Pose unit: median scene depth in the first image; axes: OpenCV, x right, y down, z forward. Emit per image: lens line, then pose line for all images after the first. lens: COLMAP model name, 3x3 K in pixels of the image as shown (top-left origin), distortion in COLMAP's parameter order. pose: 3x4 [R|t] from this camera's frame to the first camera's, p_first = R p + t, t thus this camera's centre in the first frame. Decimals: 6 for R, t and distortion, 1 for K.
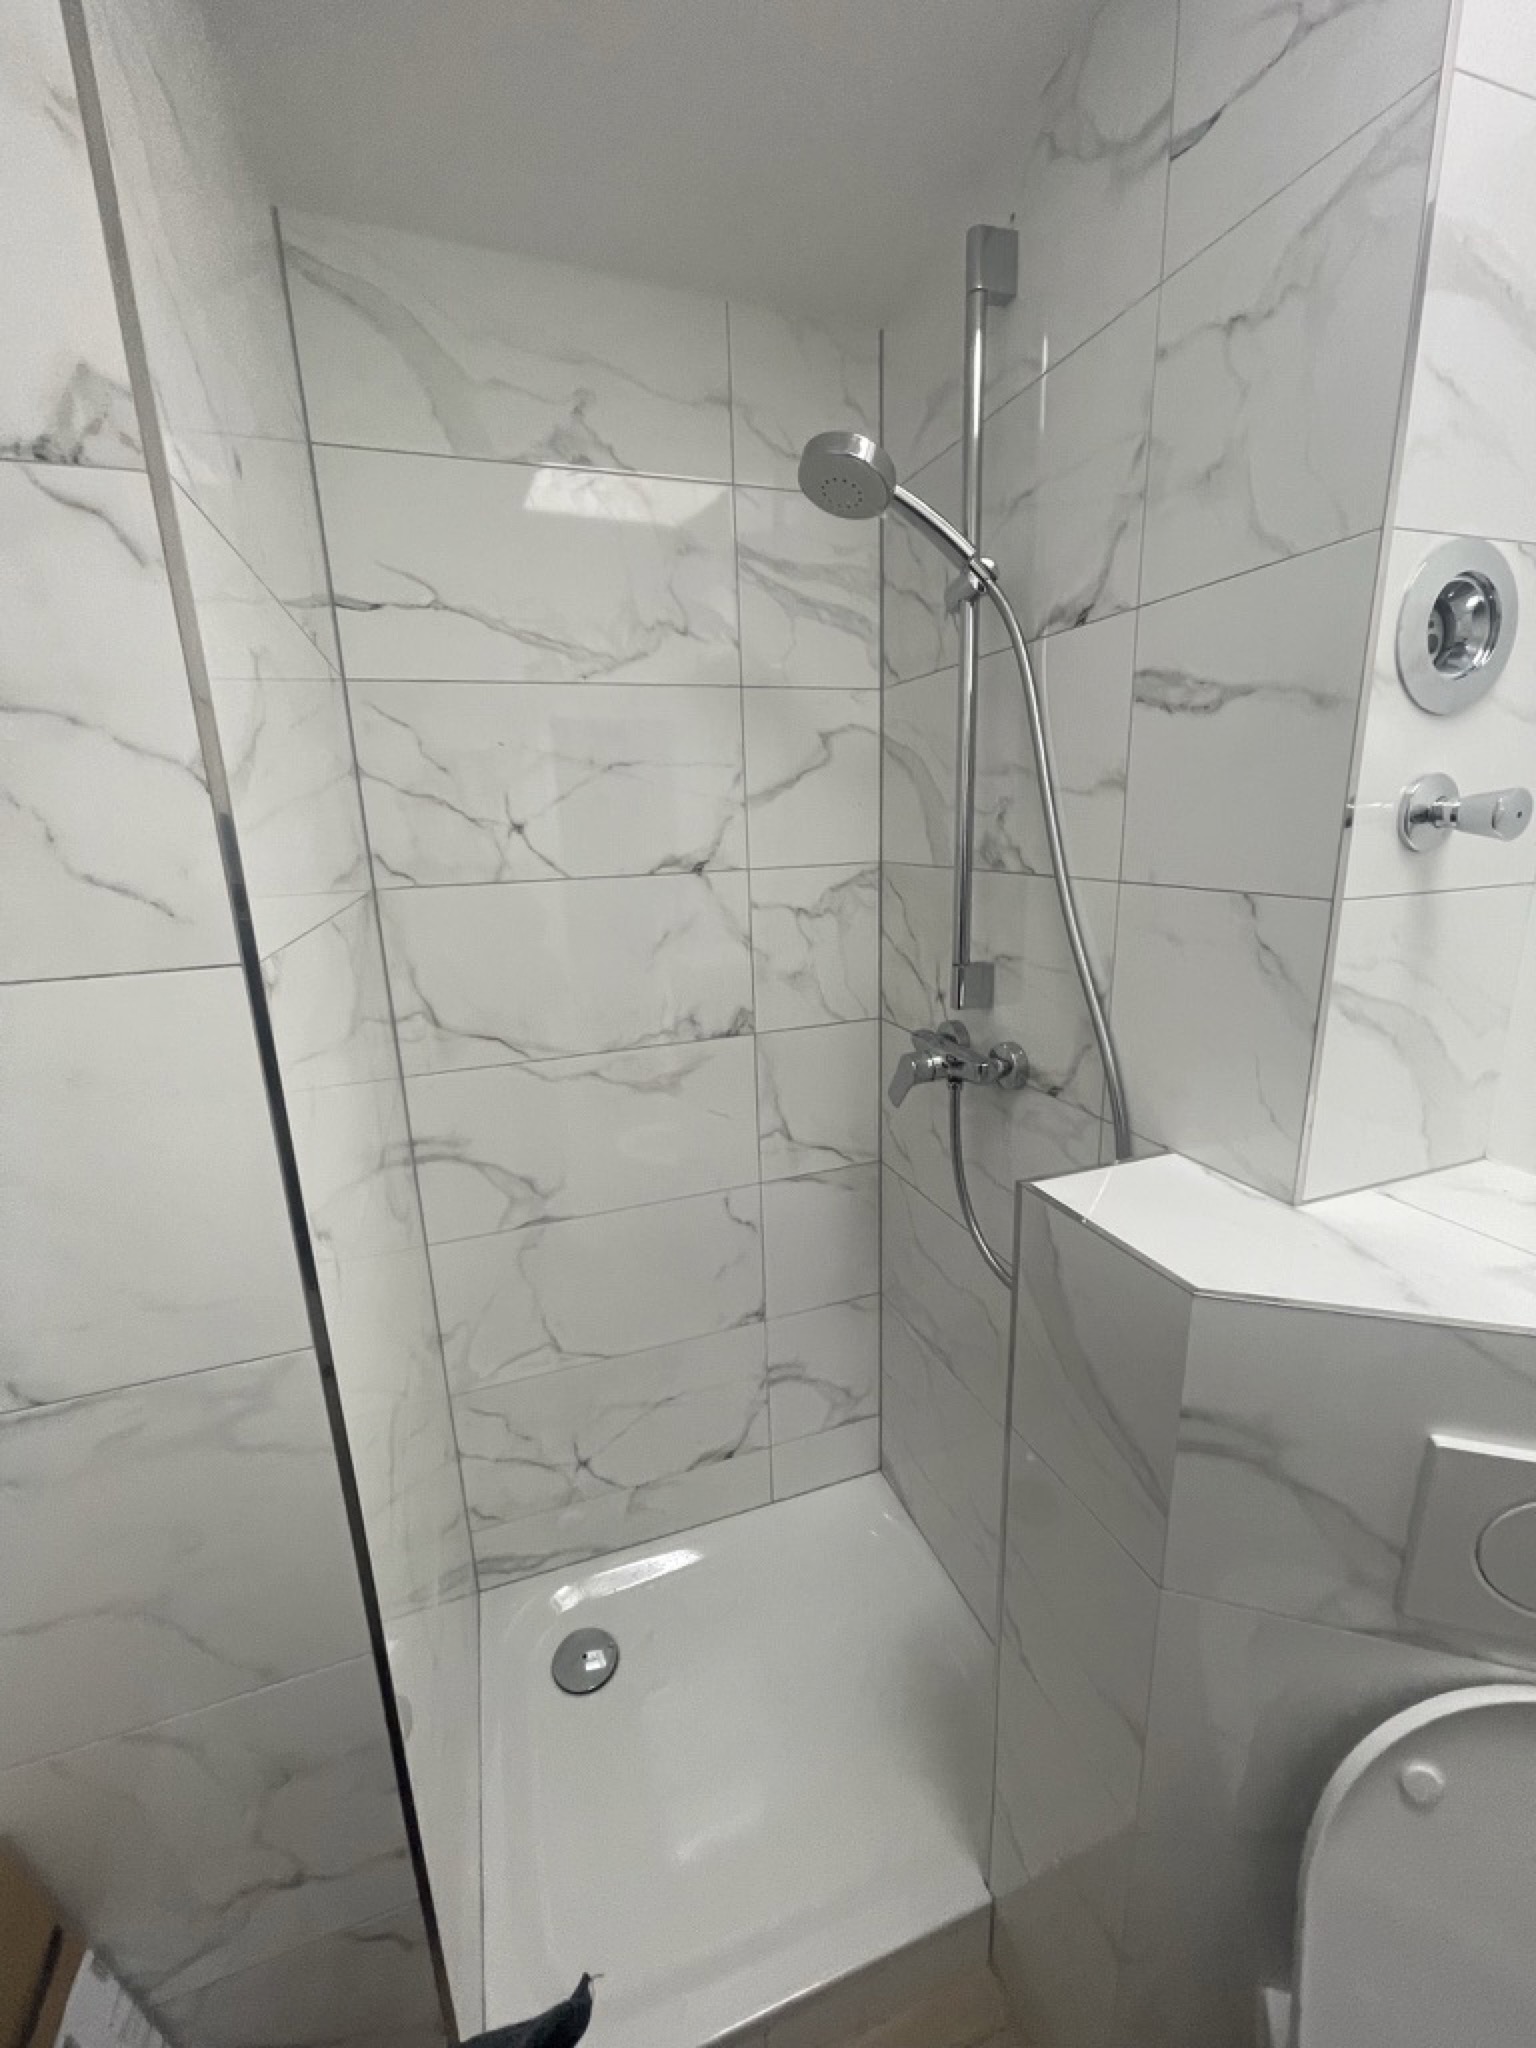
lens RADIAL K [[822.1, 0, 766.0], [0, 822.1, 1024.4], [0, 0, 1]] dist [0.006628, -0.002630]
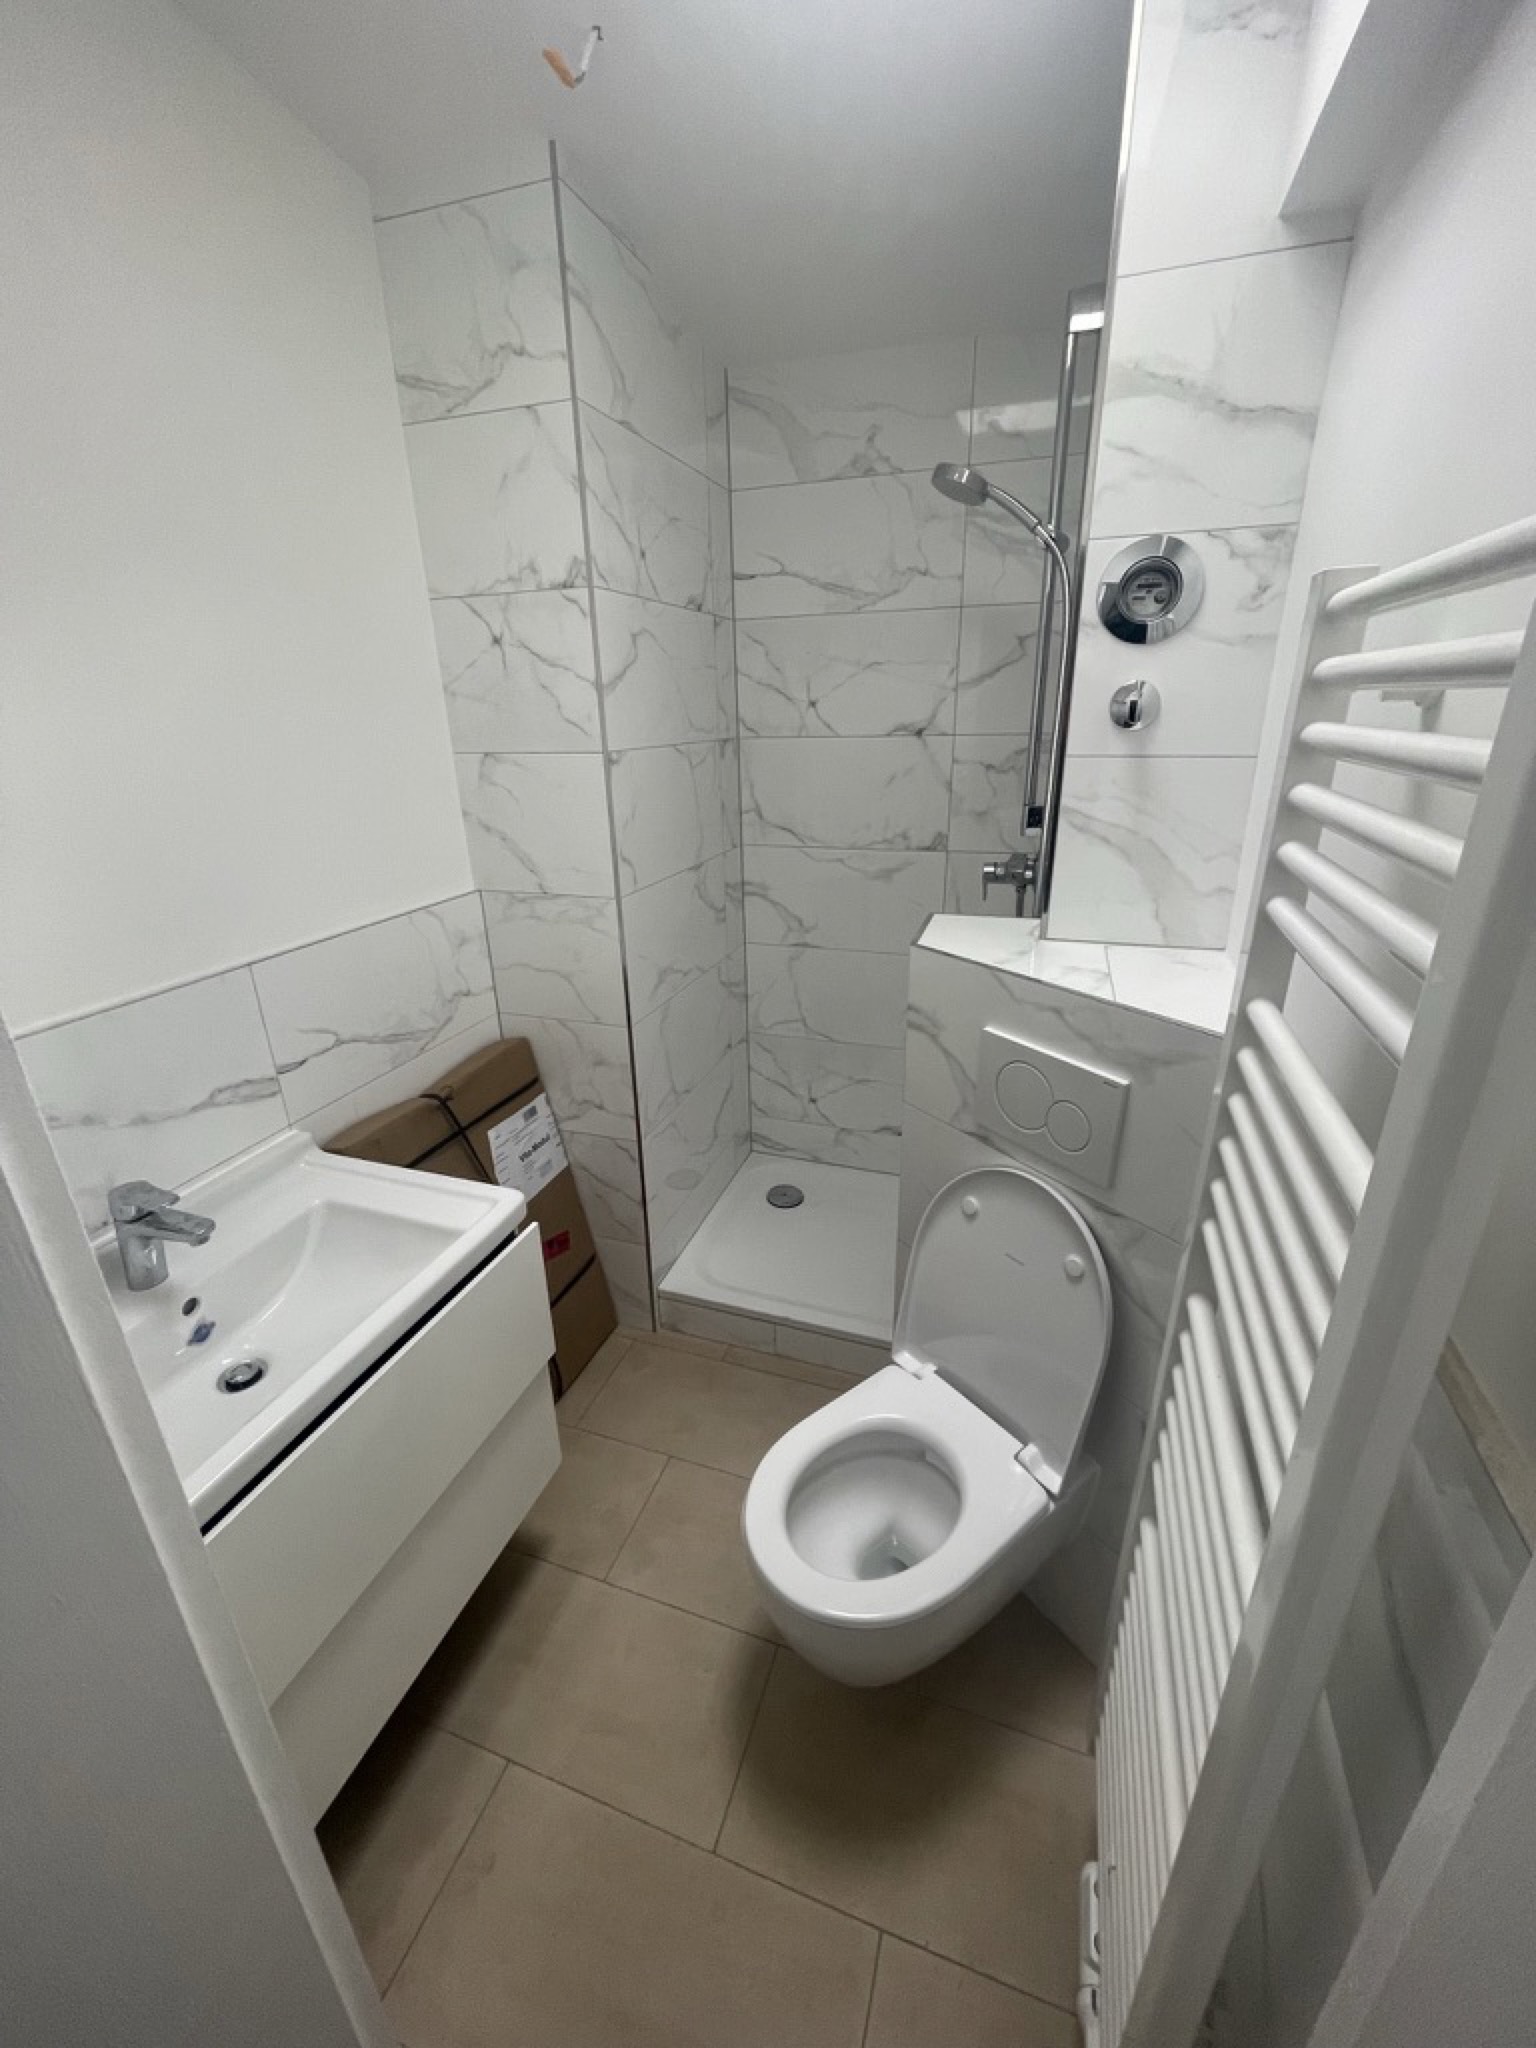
lens RADIAL K [[822.1, 0, 768.3], [0, 822.1, 1024.9], [0, 0, 1]] dist [0.006628, -0.002630]
pose [[0.785995, 0.240005, -0.569745, 0.722690], [-0.156562, 0.968802, 0.192122, 0.088989], [0.598080, -0.061806, 0.799049, -0.440777]]
